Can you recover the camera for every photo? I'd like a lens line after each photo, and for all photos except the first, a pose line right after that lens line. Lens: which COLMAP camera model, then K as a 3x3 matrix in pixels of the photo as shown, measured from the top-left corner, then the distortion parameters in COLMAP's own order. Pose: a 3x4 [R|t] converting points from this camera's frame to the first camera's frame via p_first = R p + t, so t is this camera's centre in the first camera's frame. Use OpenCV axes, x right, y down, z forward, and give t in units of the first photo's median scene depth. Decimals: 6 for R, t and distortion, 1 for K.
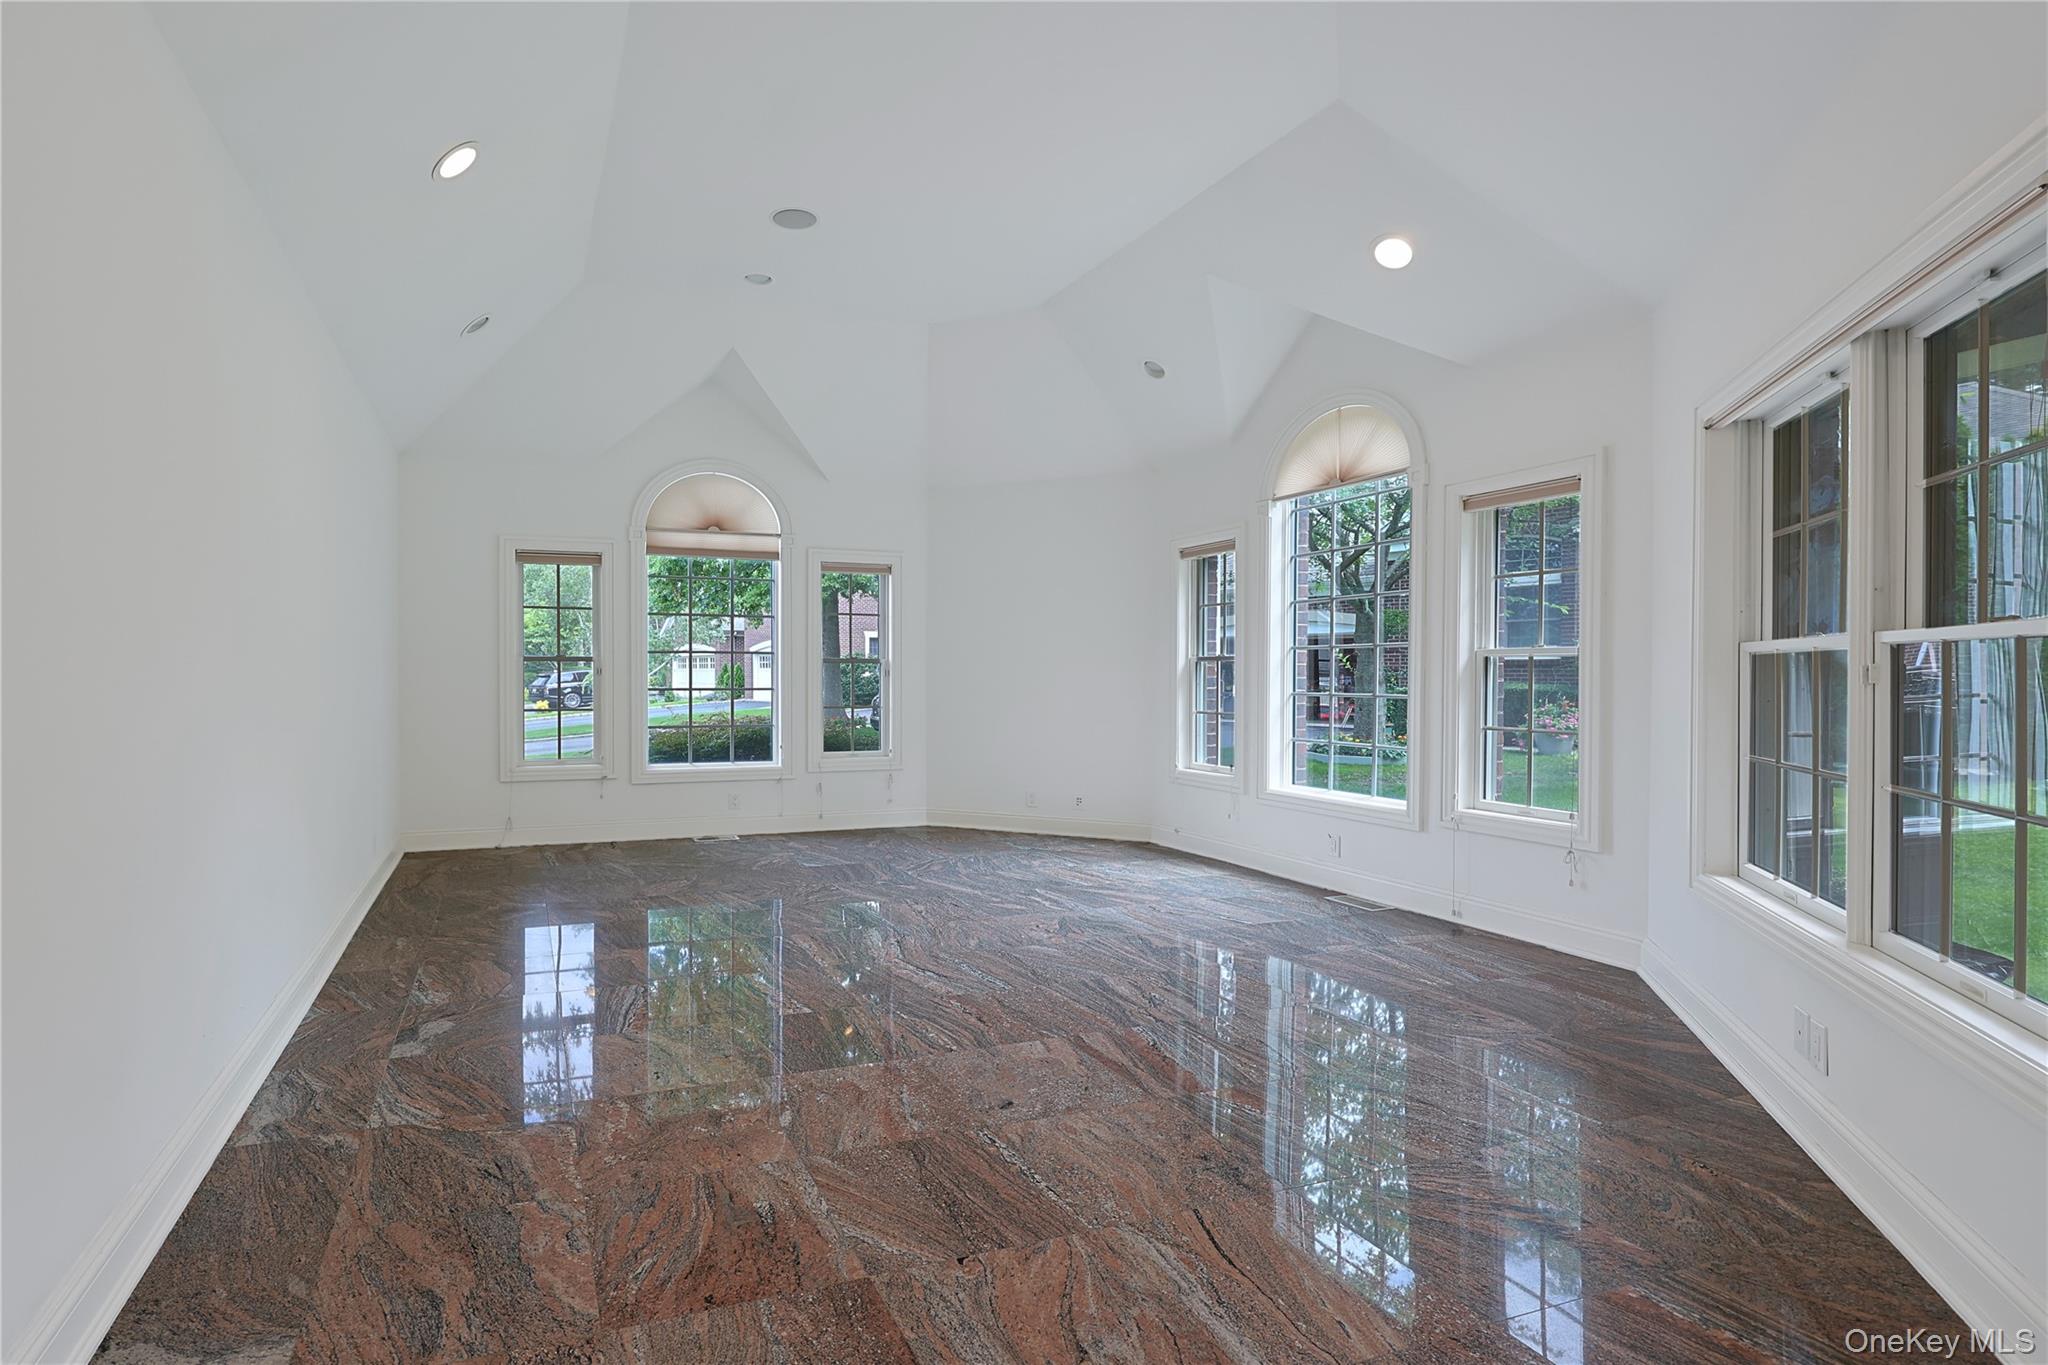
lens RADIAL K [[851.5, 0, 1025.5], [0, 851.5, 688.6], [0, 0, 1]] dist [0.000679, 0.000517]
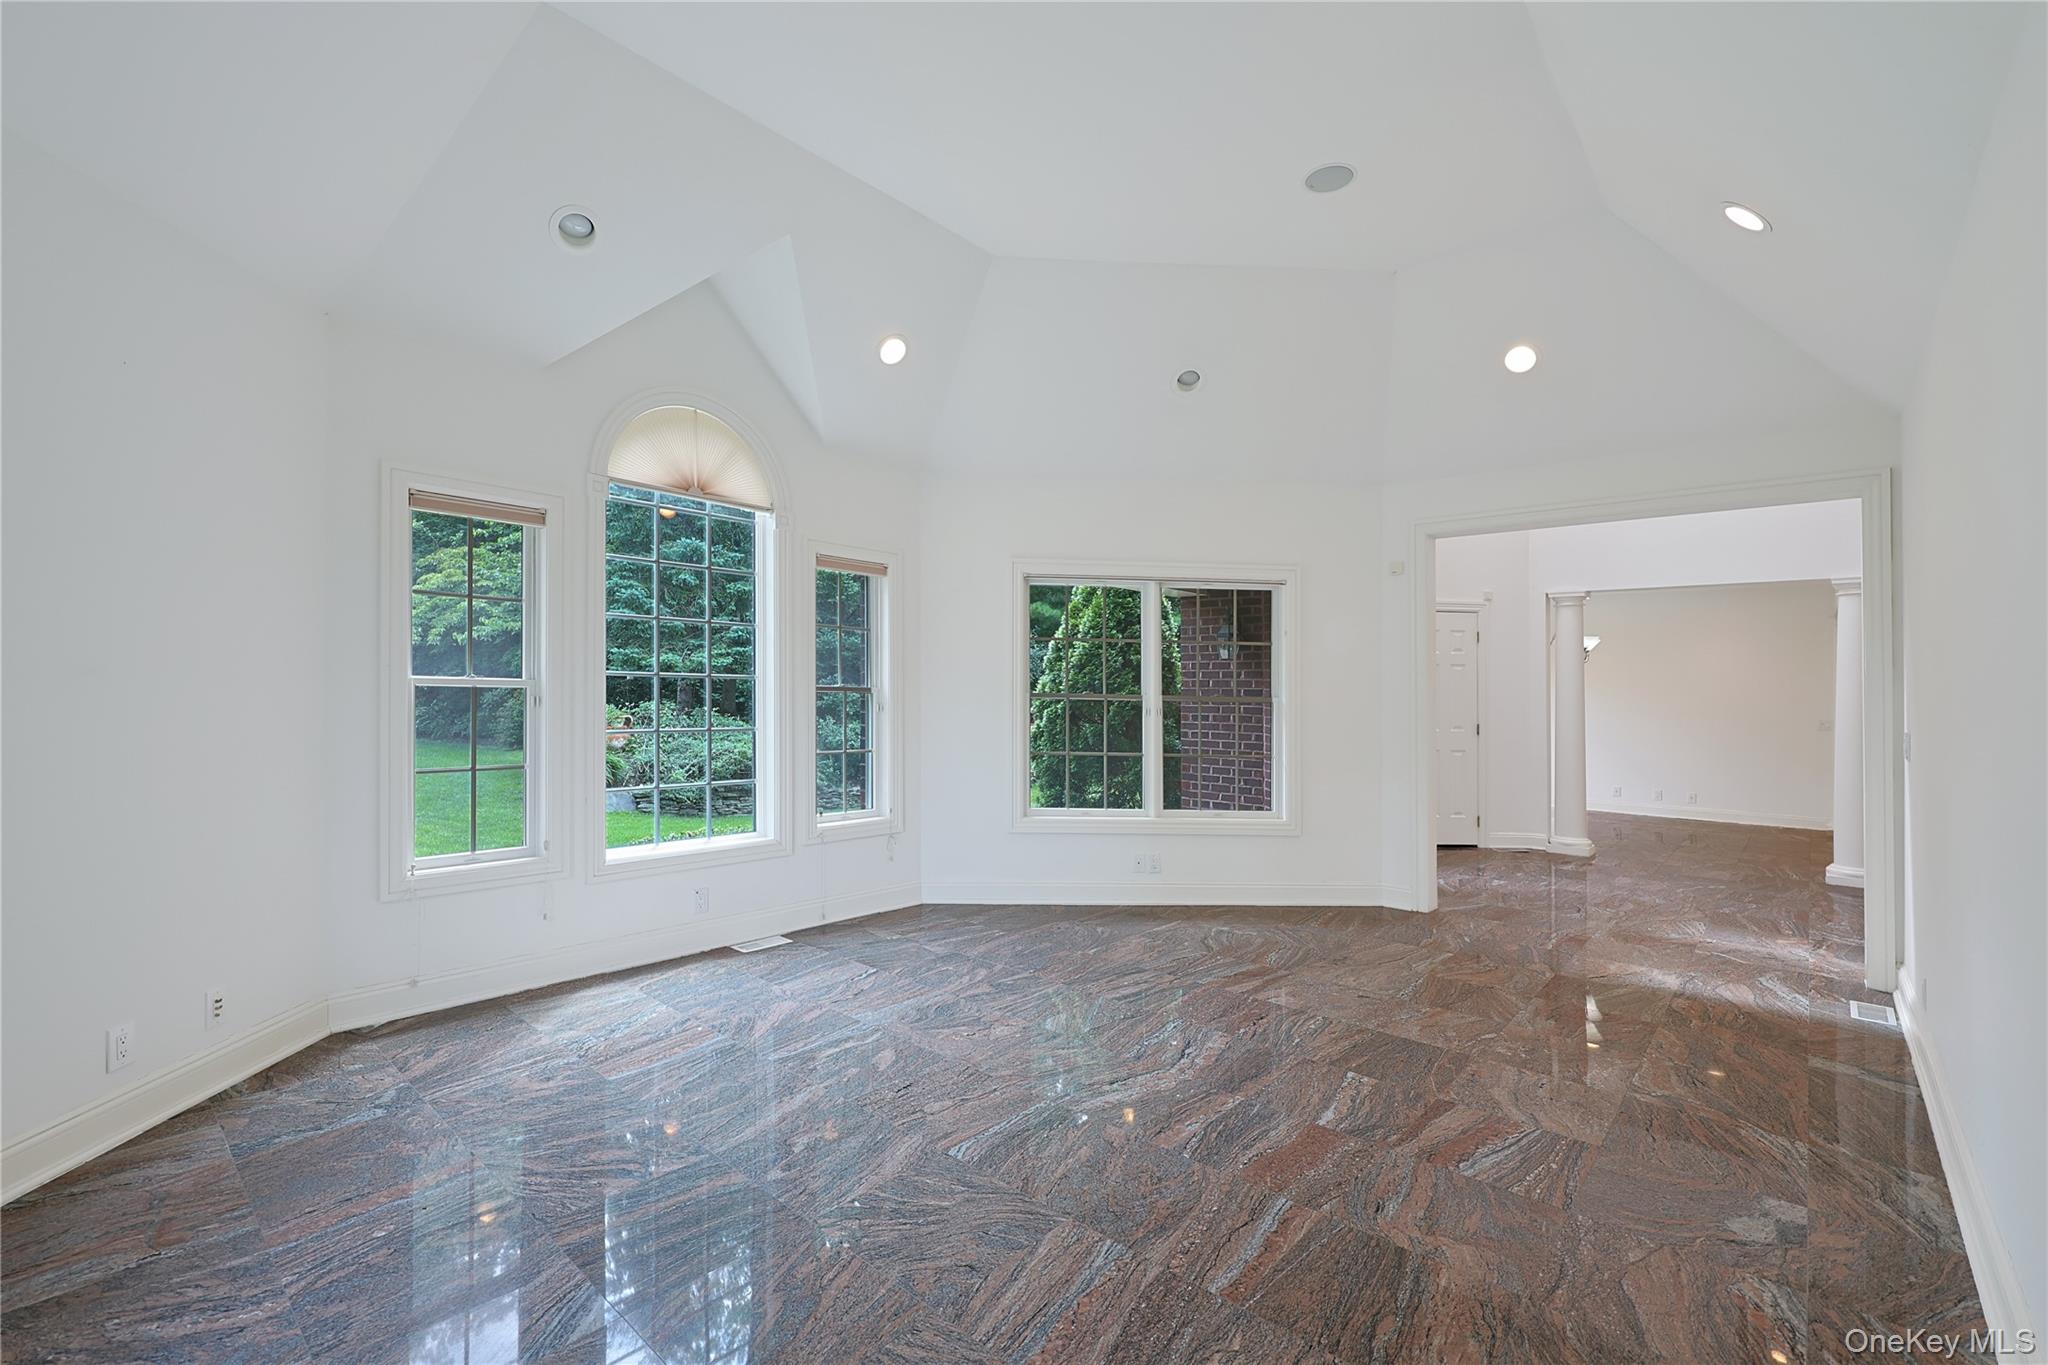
lens RADIAL K [[935.9, 0, 1024.8], [0, 935.9, 688.0], [0, 0, 1]] dist [0.000617, 0.000829]
pose [[-0.329495, 0.003414, 0.944151, -1.043429], [-0.002315, 0.999988, -0.004424, -0.053405], [-0.944155, -0.003643, -0.329483, 1.553240]]
